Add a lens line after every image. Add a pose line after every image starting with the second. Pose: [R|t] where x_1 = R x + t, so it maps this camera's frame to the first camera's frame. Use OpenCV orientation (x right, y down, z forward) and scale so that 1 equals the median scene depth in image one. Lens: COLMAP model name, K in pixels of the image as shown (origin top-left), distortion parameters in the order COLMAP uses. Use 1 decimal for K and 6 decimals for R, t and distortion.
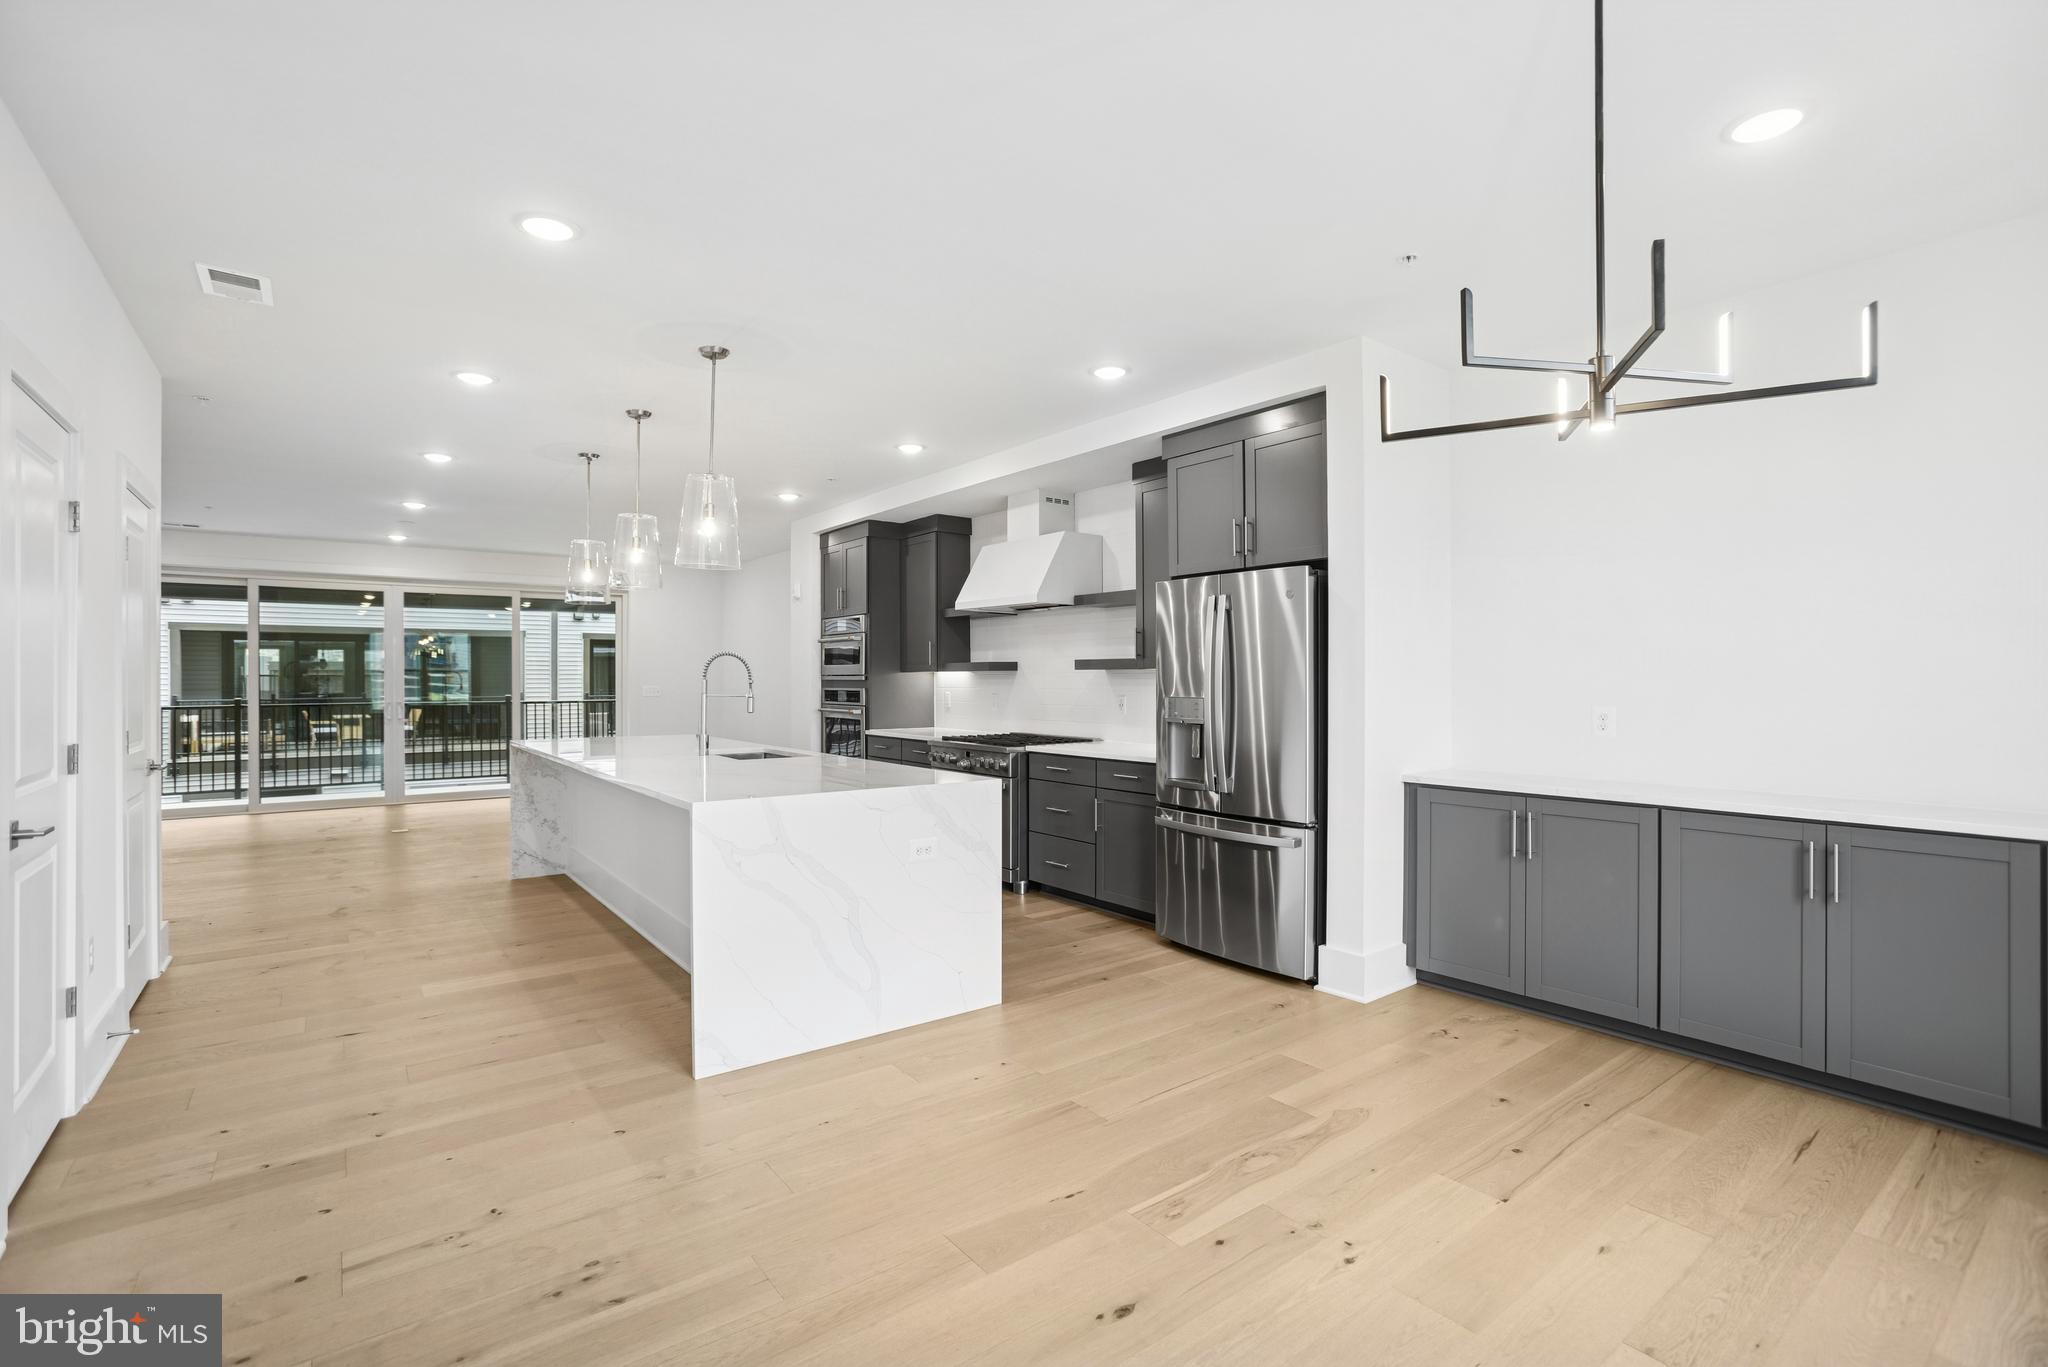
lens RADIAL K [[937.9, 0, 1026.7], [0, 937.9, 671.6], [0, 0, 1]] dist [-0.064697, 0.030224]
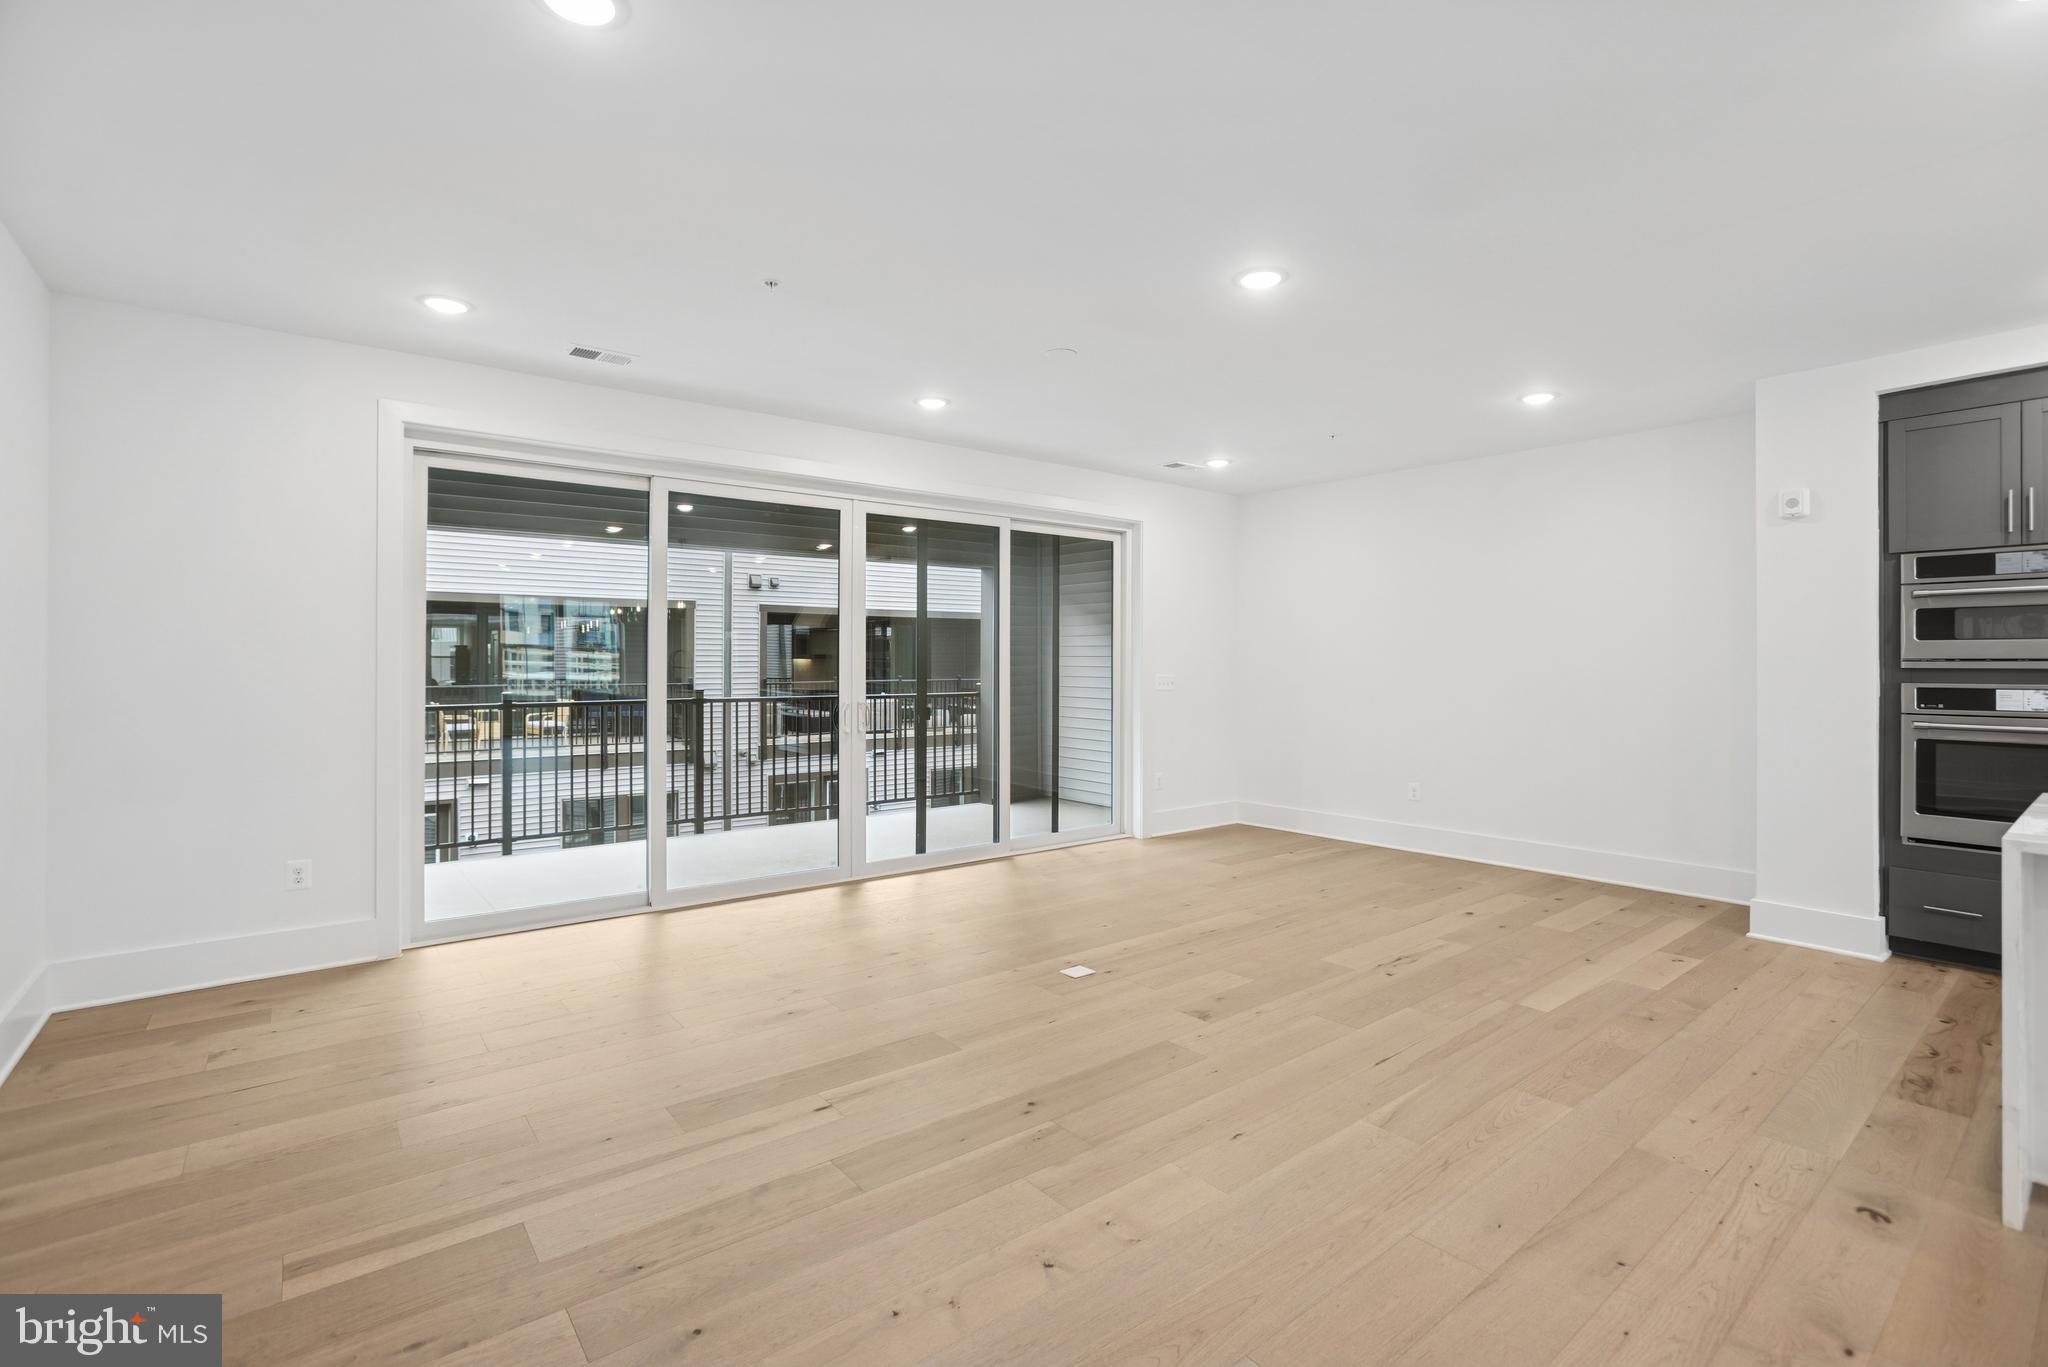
lens RADIAL K [[949.0, 0, 1027.5], [0, 949.0, 666.3], [0, 0, 1]] dist [-0.078691, 0.031654]
pose [[0.999875, 0.002148, 0.015645, -0.925342], [-0.002356, 0.999909, 0.013316, 0.002467], [-0.015615, -0.013351, 0.999789, 0.633968]]
